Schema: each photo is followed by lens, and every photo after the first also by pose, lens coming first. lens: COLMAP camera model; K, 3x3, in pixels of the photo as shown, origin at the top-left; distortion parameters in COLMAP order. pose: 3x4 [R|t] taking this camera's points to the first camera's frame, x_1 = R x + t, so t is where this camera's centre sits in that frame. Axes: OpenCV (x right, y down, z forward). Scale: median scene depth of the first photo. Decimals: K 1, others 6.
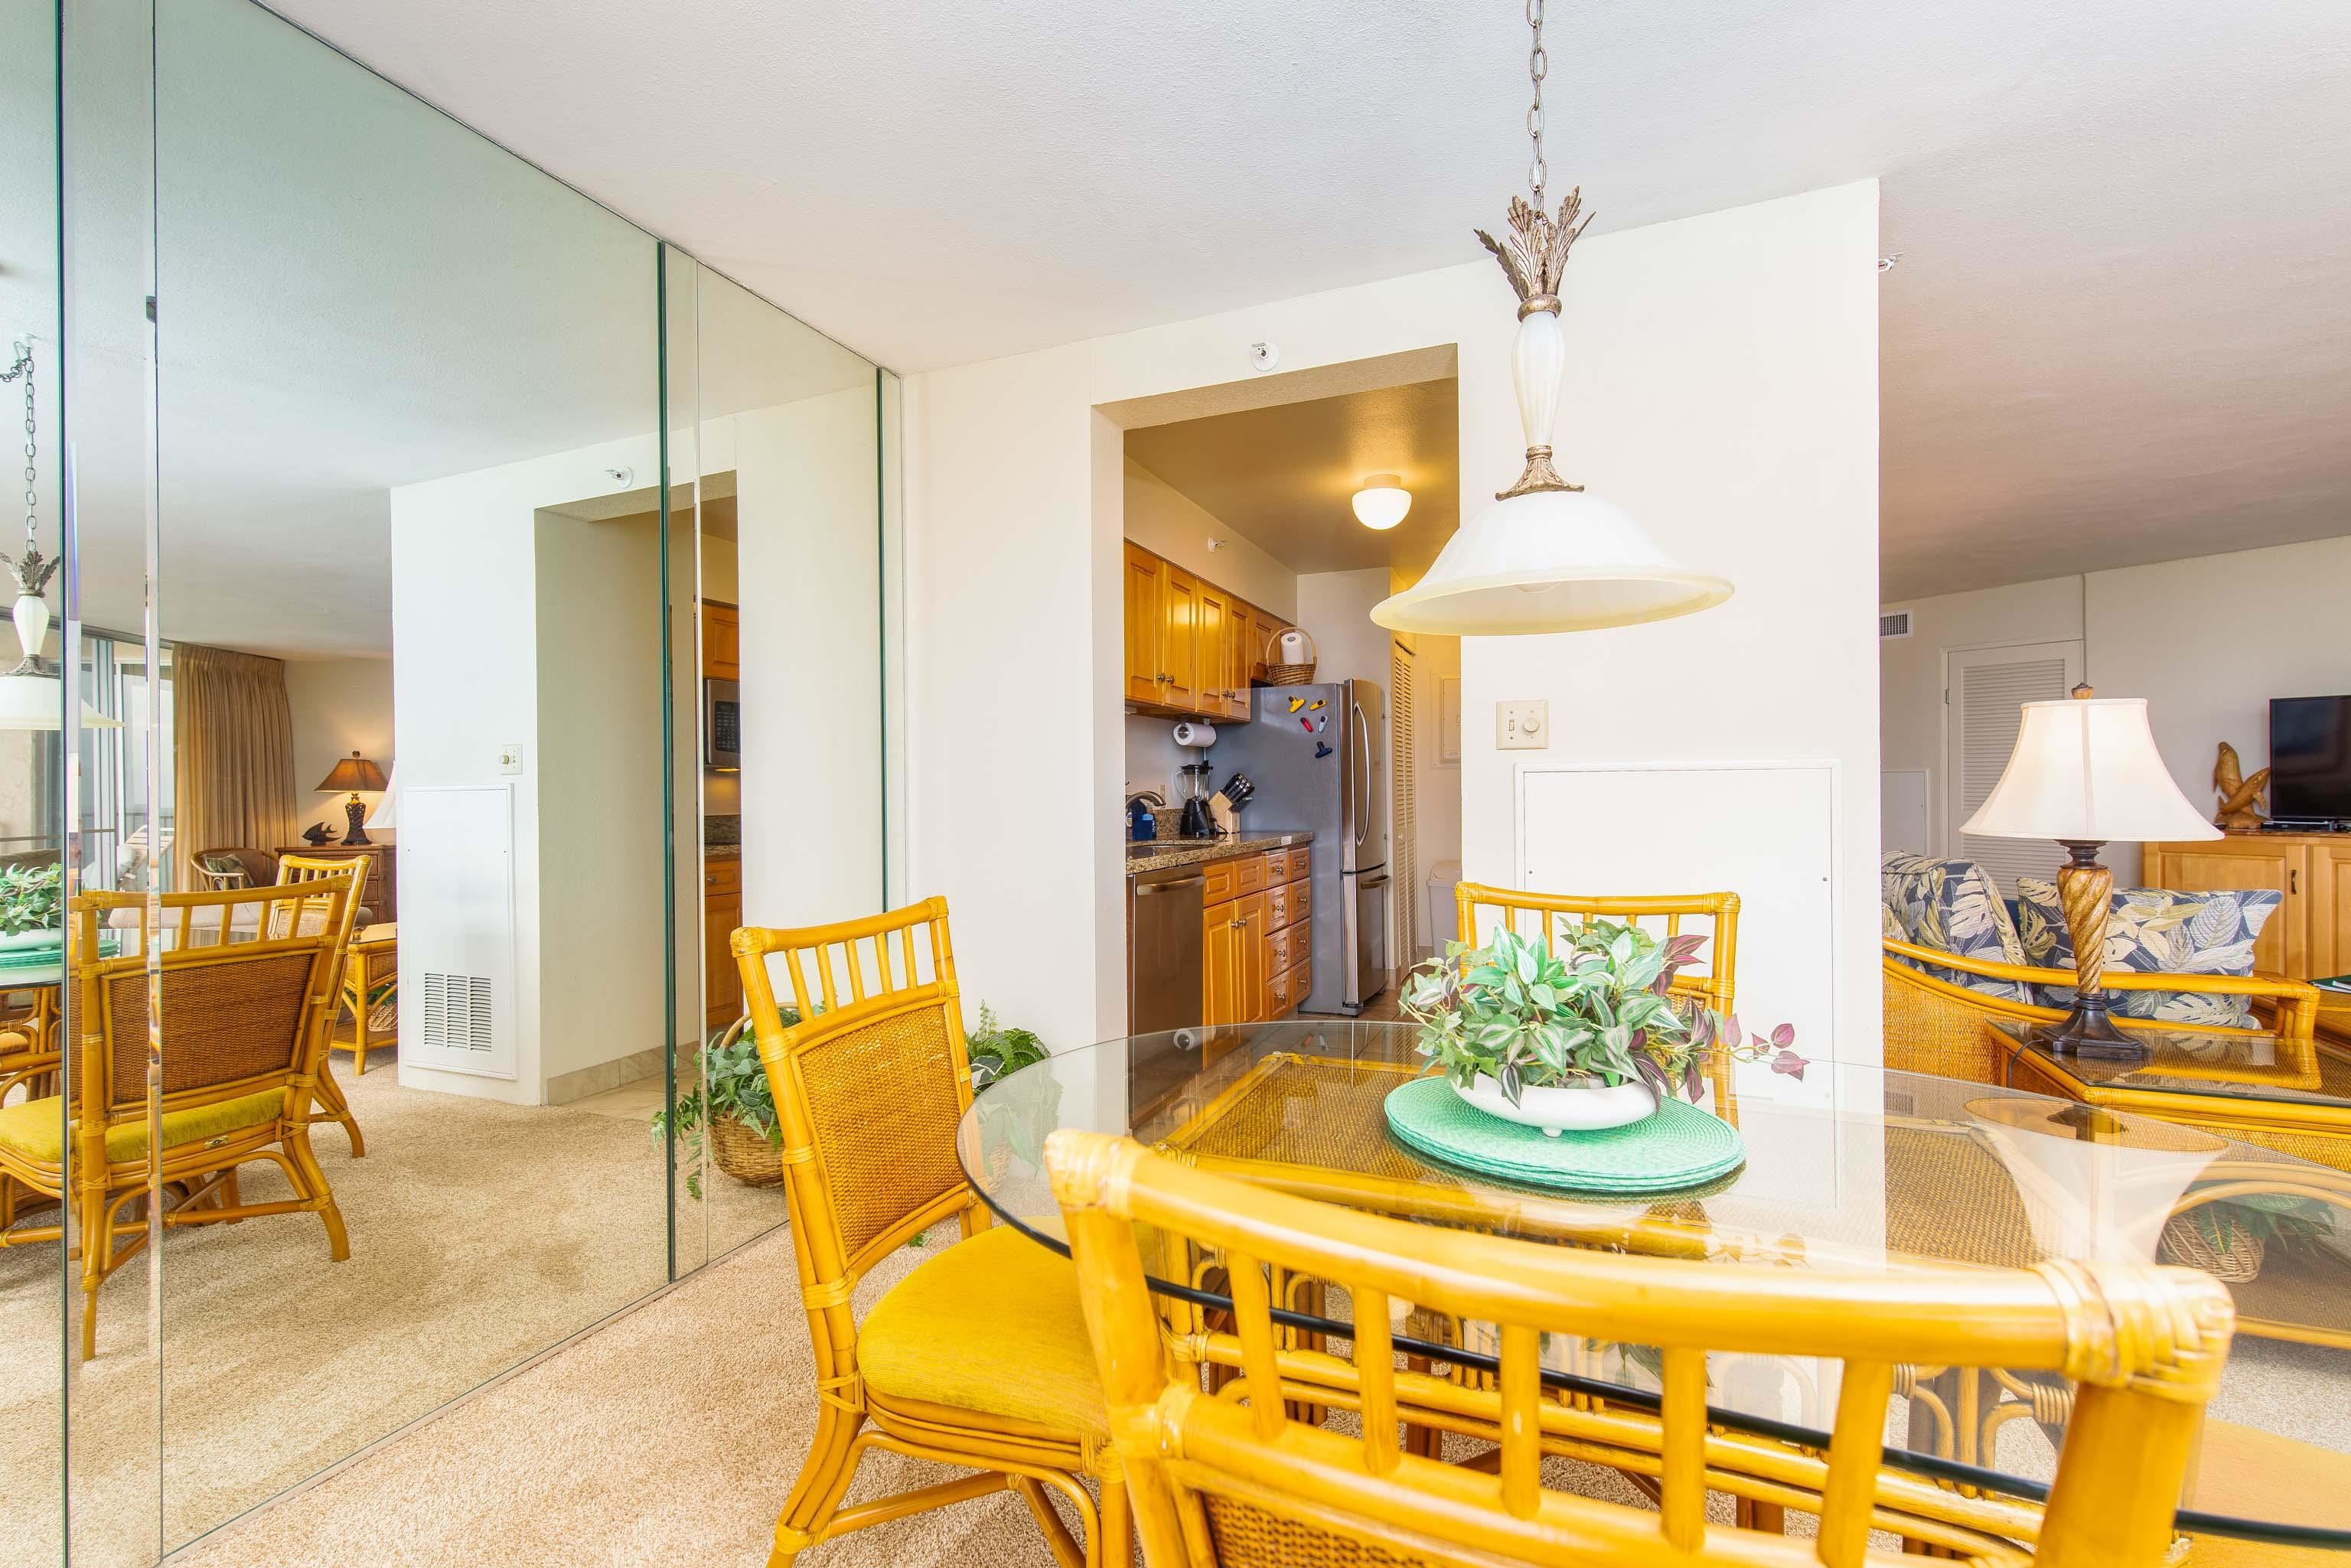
lens RADIAL K [[1009.1, 0, 1158.4], [0, 1009.1, 789.7], [0, 0, 1]] dist [0.001186, 0.001104]
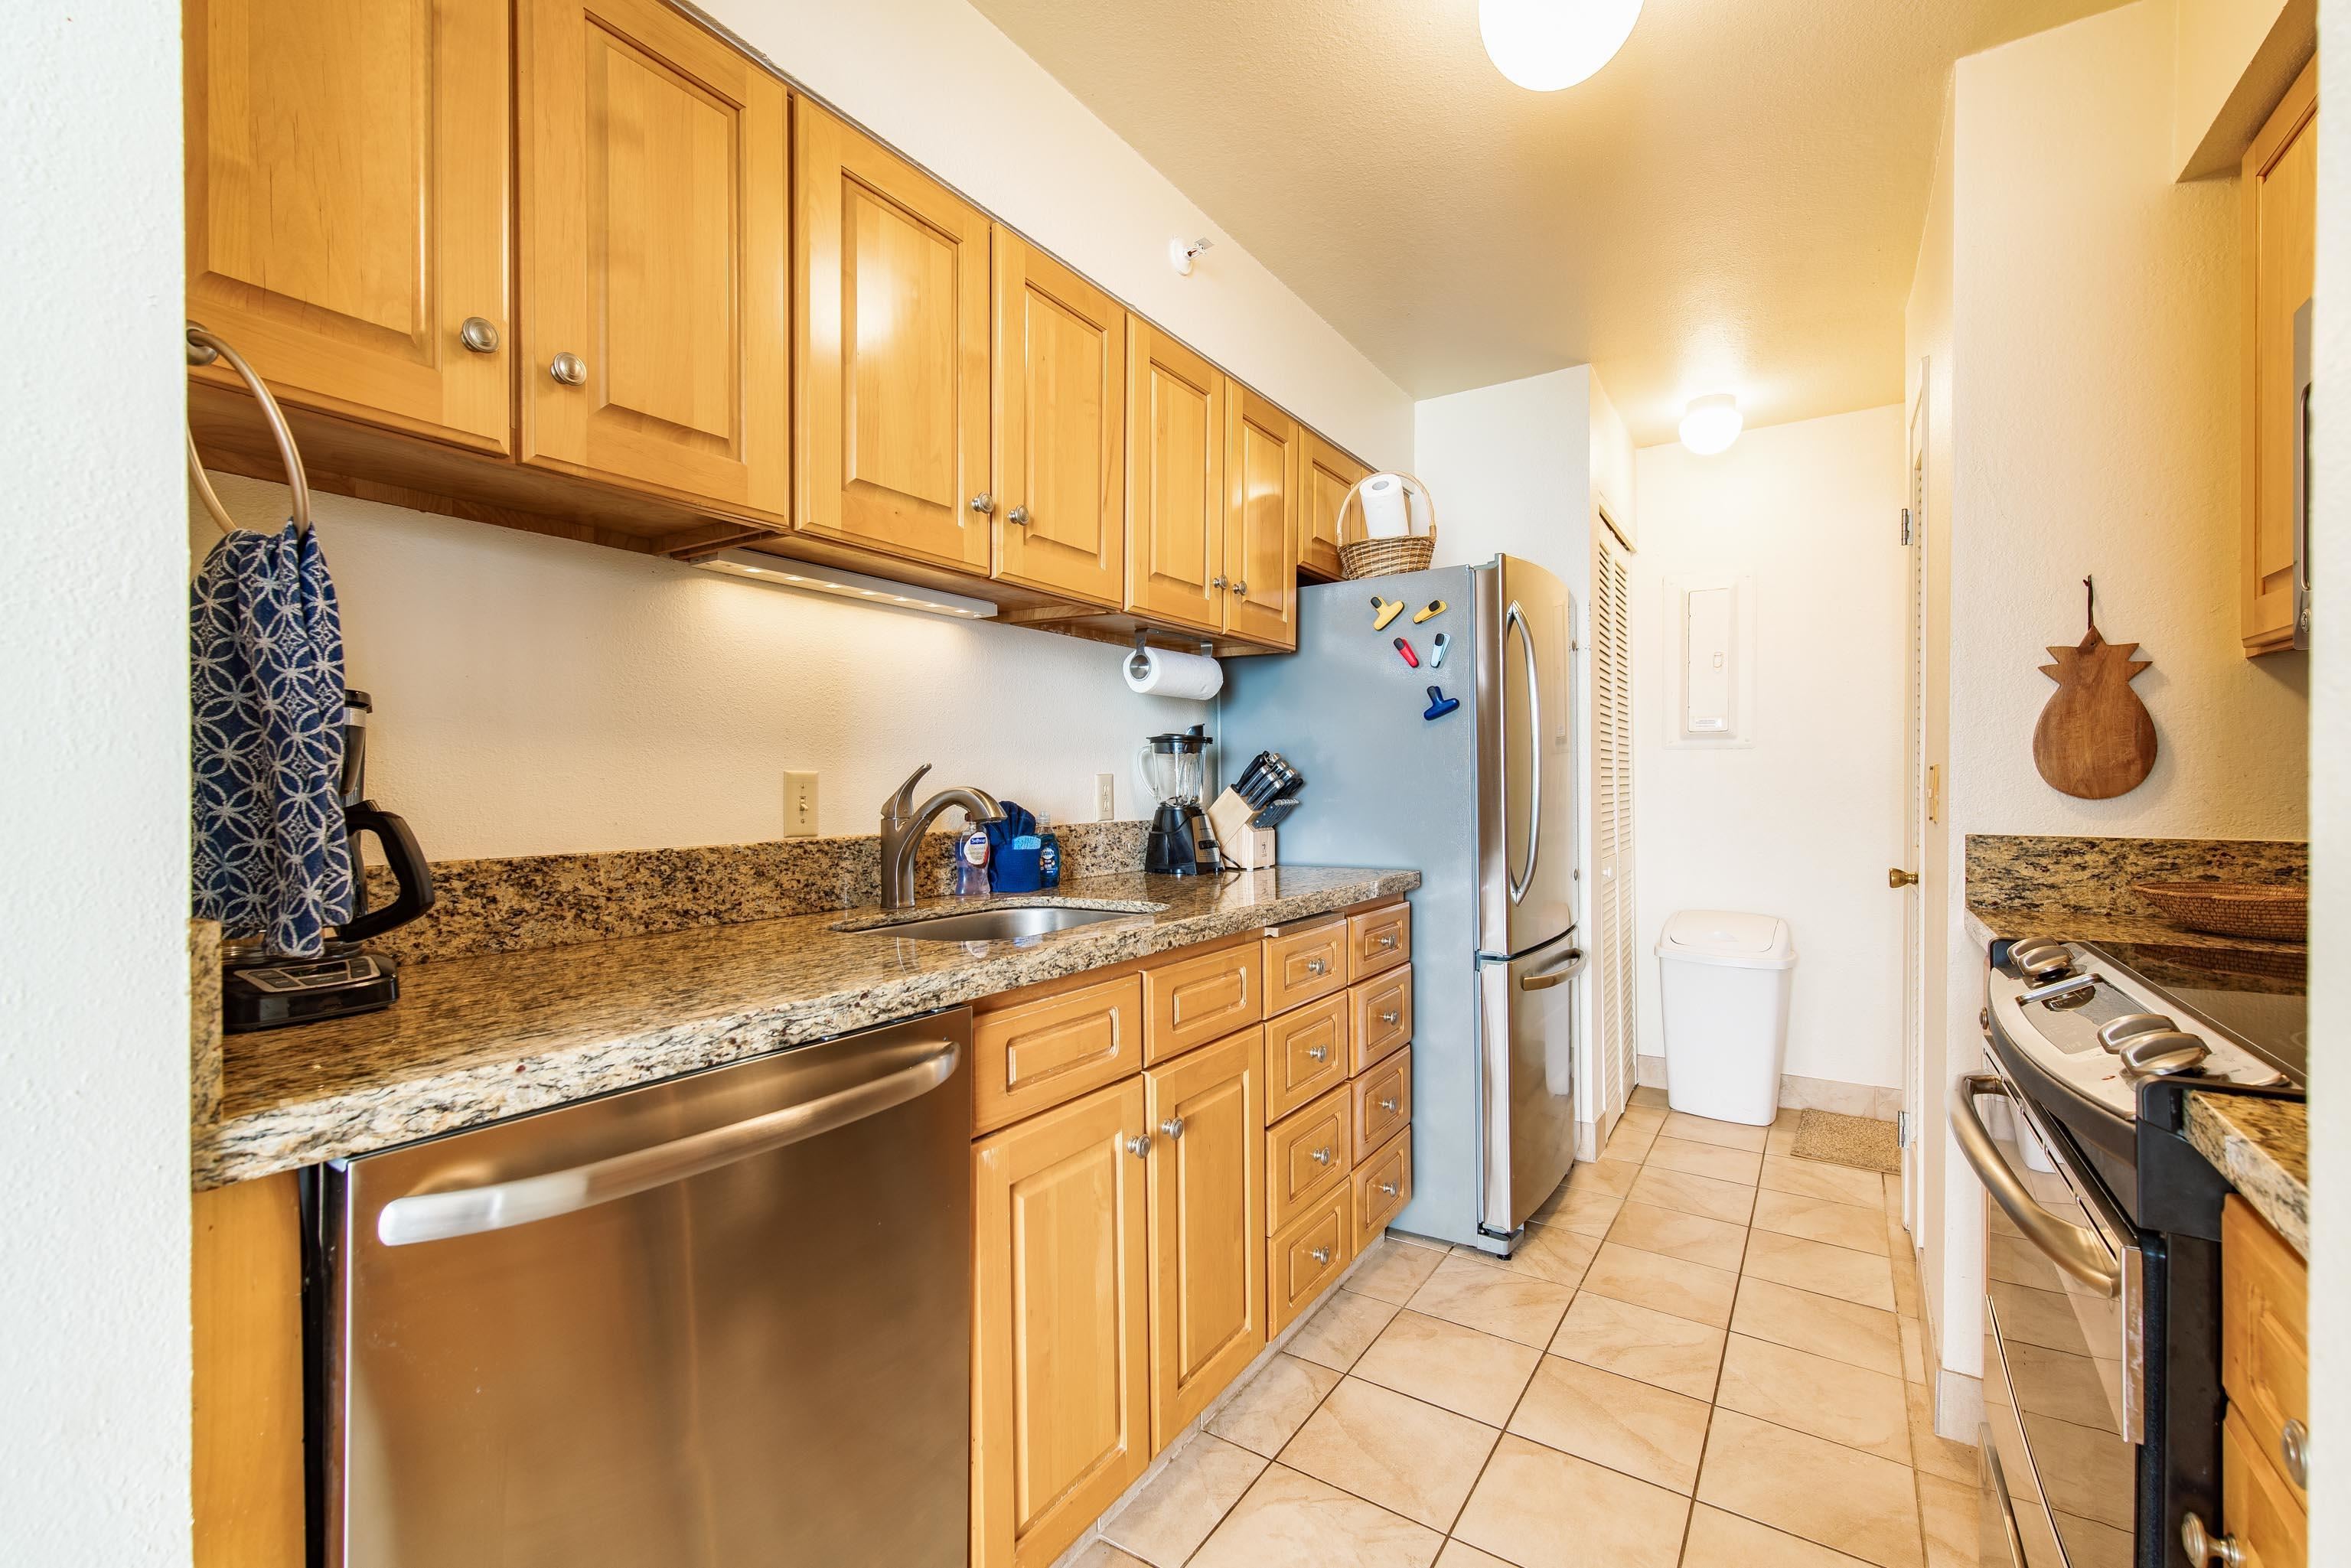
lens RADIAL K [[1009.1, 0, 1166.6], [0, 1009.1, 789.5], [0, 0, 1]] dist [0.001186, 0.001104]
pose [[0.984644, 0.005104, -0.174497, 0.117867], [-0.003740, 0.999960, 0.008146, -0.001058], [0.174532, -0.007368, 0.984624, 0.494351]]
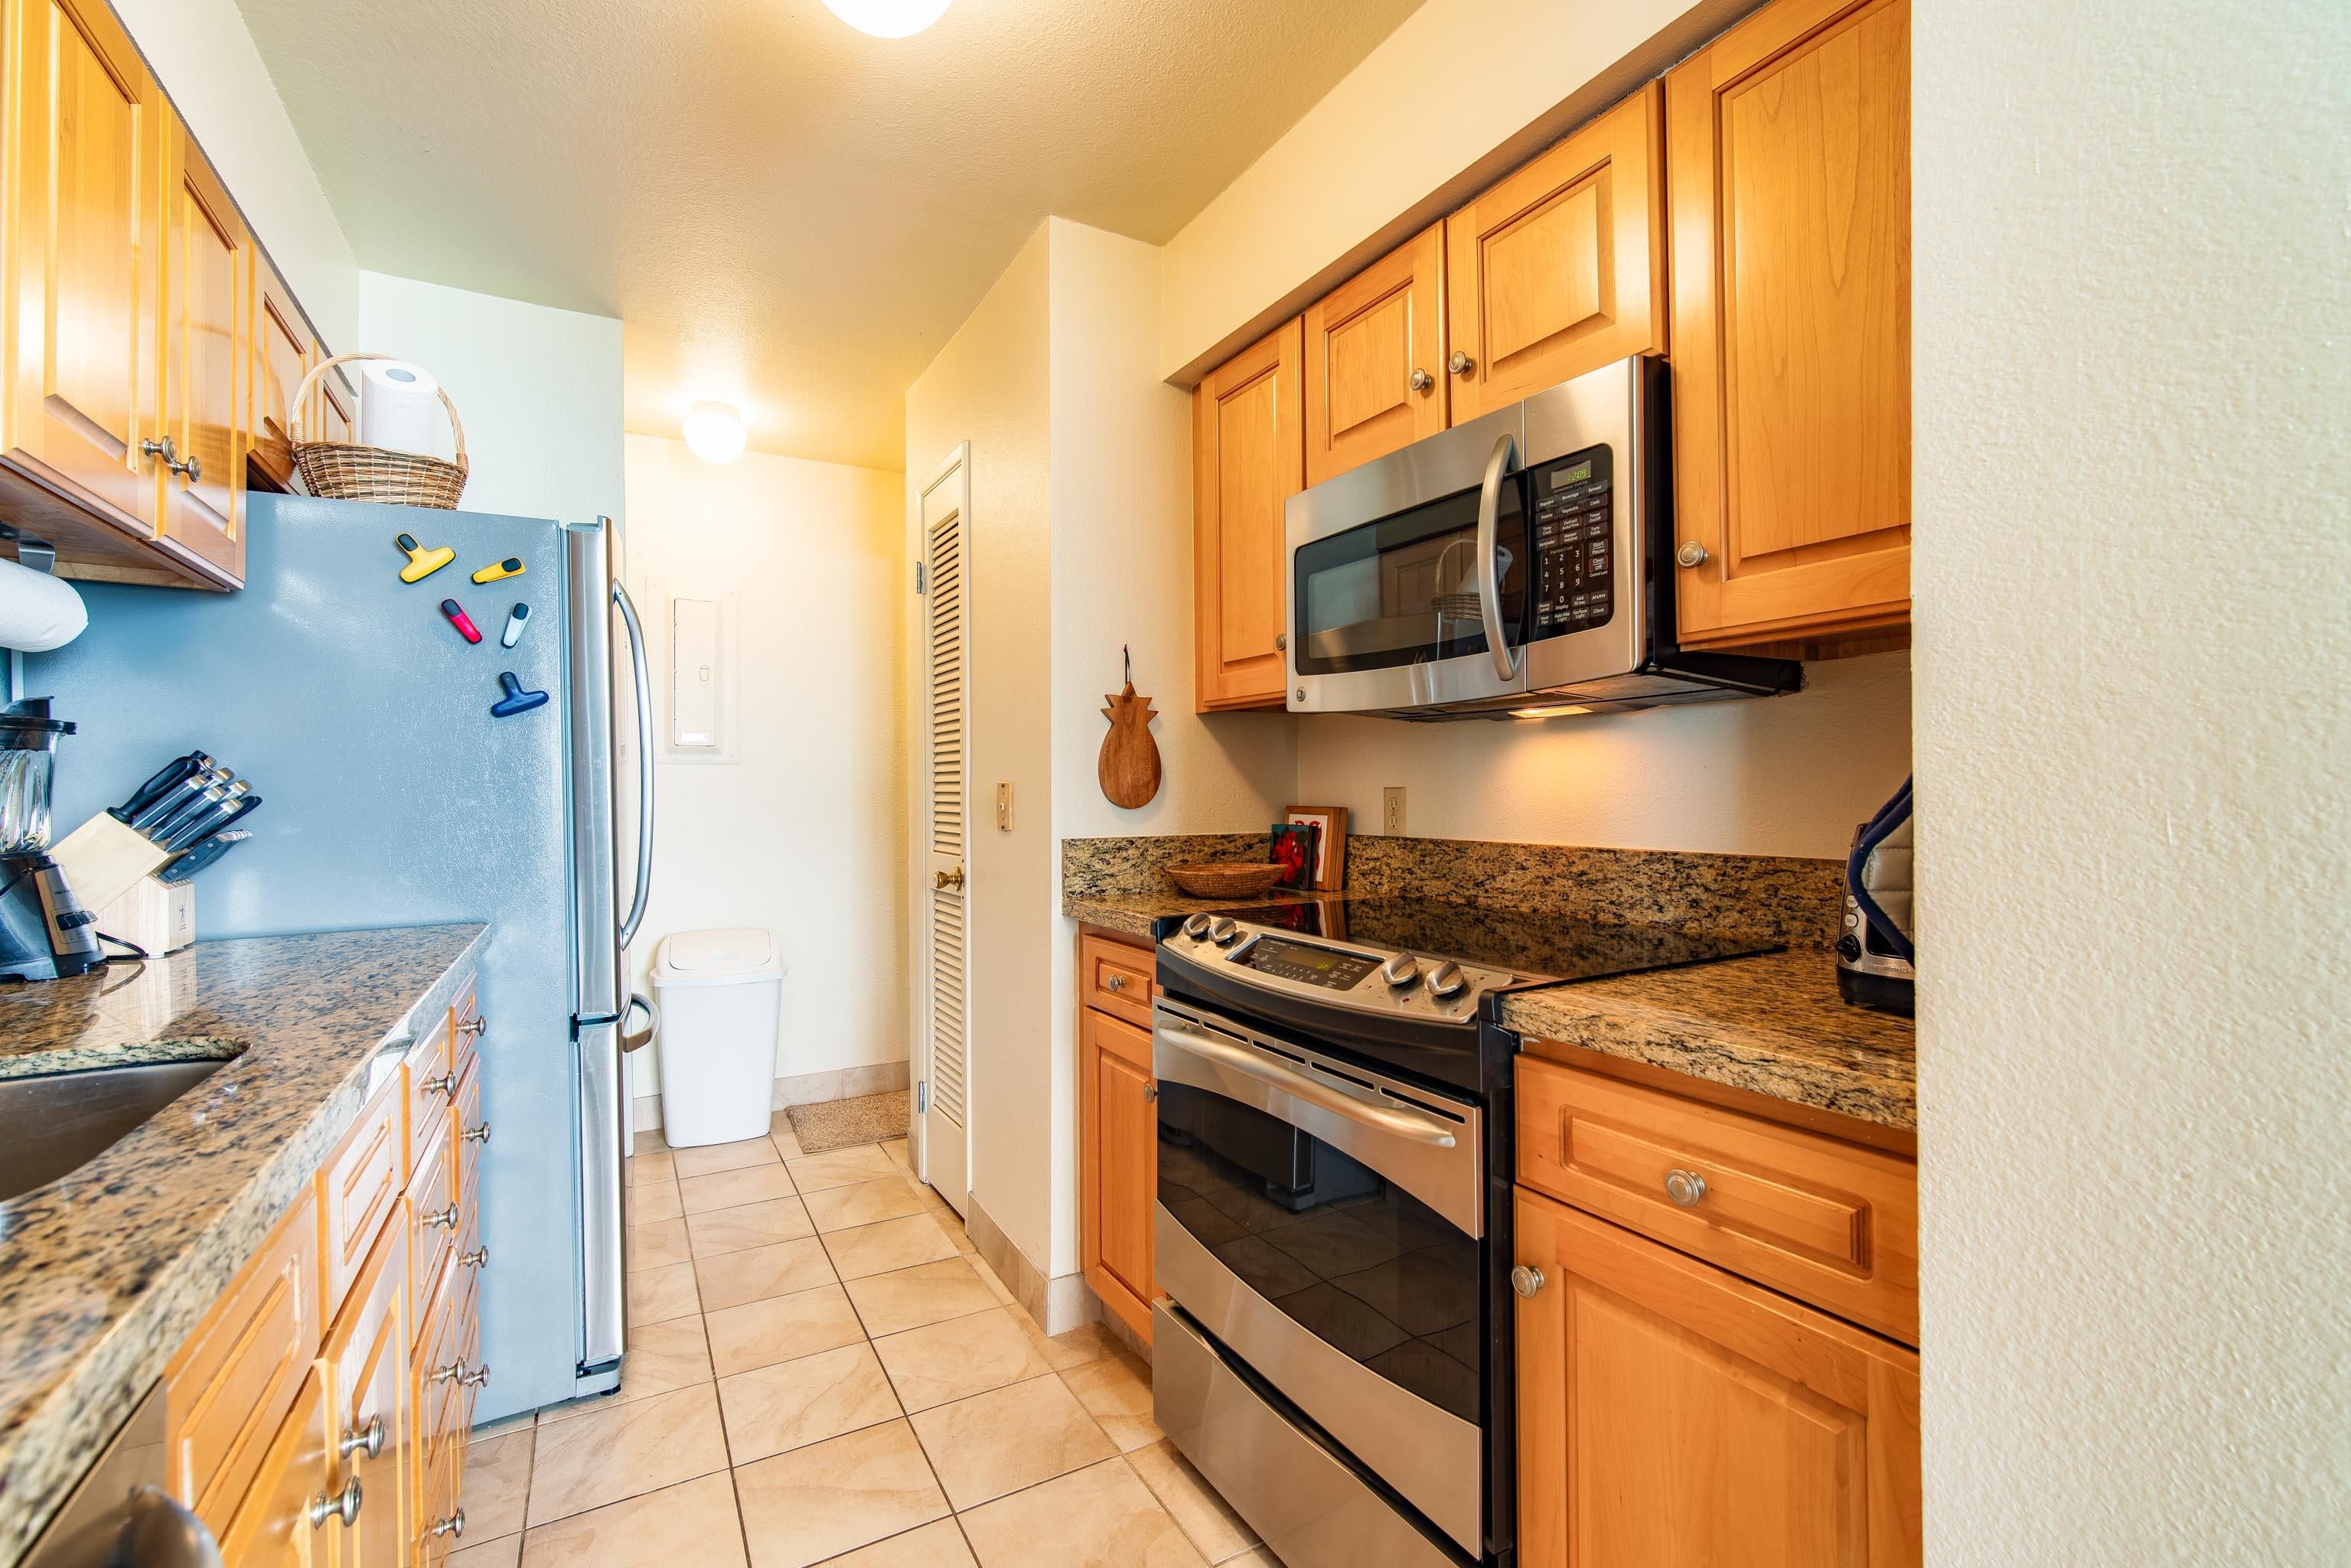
lens RADIAL K [[1009.1, 0, 1179.4], [0, 1009.1, 786.2], [0, 0, 1]] dist [0.001186, 0.001104]
pose [[0.594562, 0.006225, 0.804026, 0.011496], [0.003135, 0.999944, -0.010061, -0.001880], [-0.804044, 0.008502, 0.594509, 0.586176]]
